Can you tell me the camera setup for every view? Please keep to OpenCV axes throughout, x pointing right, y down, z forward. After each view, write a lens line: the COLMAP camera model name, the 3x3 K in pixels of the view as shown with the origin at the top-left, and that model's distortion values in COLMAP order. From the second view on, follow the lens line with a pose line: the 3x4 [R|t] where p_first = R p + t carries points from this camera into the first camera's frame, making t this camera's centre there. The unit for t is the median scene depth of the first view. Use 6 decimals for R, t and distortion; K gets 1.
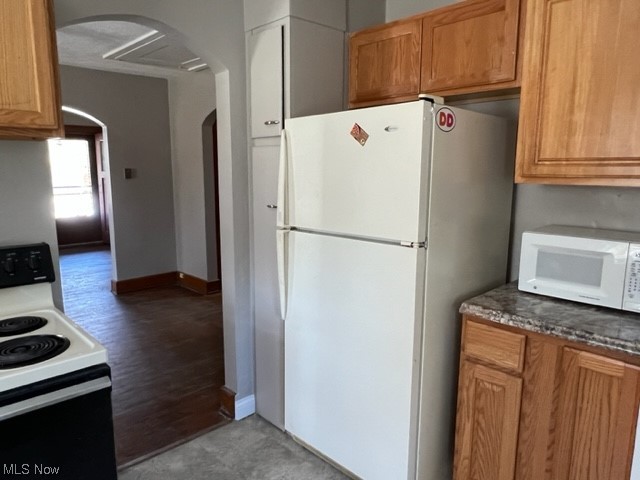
lens RADIAL K [[449.9, 0, 318.9], [0, 449.9, 239.5], [0, 0, 1]] dist [0.005721, -0.001205]
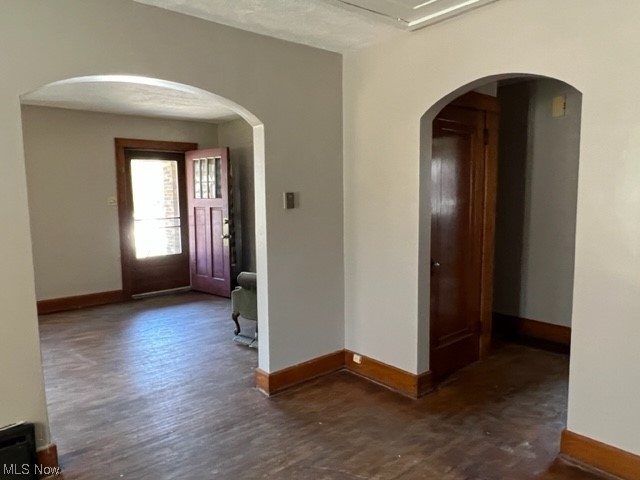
lens RADIAL K [[449.9, 0, 319.5], [0, 449.9, 242.0], [0, 0, 1]] dist [0.005721, -0.001205]
pose [[0.997525, -0.004215, -0.070186, -0.315696], [0.000444, 0.998559, -0.053666, -0.051349], [0.070311, 0.053502, 0.996089, 0.357530]]
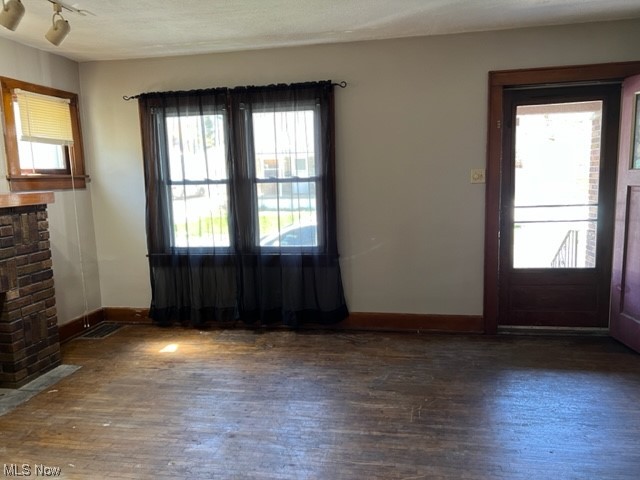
lens RADIAL K [[484.1, 0, 319.4], [0, 484.1, 238.0], [0, 0, 1]] dist [0.029060, -0.022853]
pose [[0.575175, 0.092632, -0.812769, -0.420779], [-0.098354, 0.994191, 0.043706, -0.123367], [0.812096, 0.054800, 0.580945, 0.783016]]
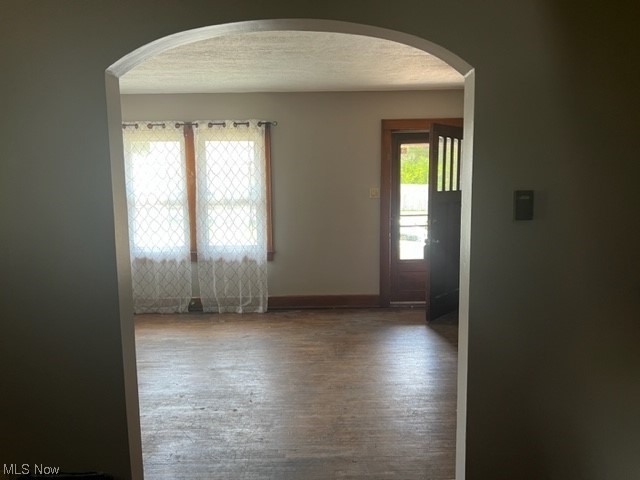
lens RADIAL K [[484.1, 0, 319.1], [0, 484.1, 244.5], [0, 0, 1]] dist [0.029060, -0.022853]
pose [[0.718083, 0.075223, -0.691880, -0.259650], [-0.096287, 0.995319, 0.008280, -0.097875], [0.689265, 0.060674, 0.721965, 0.589204]]
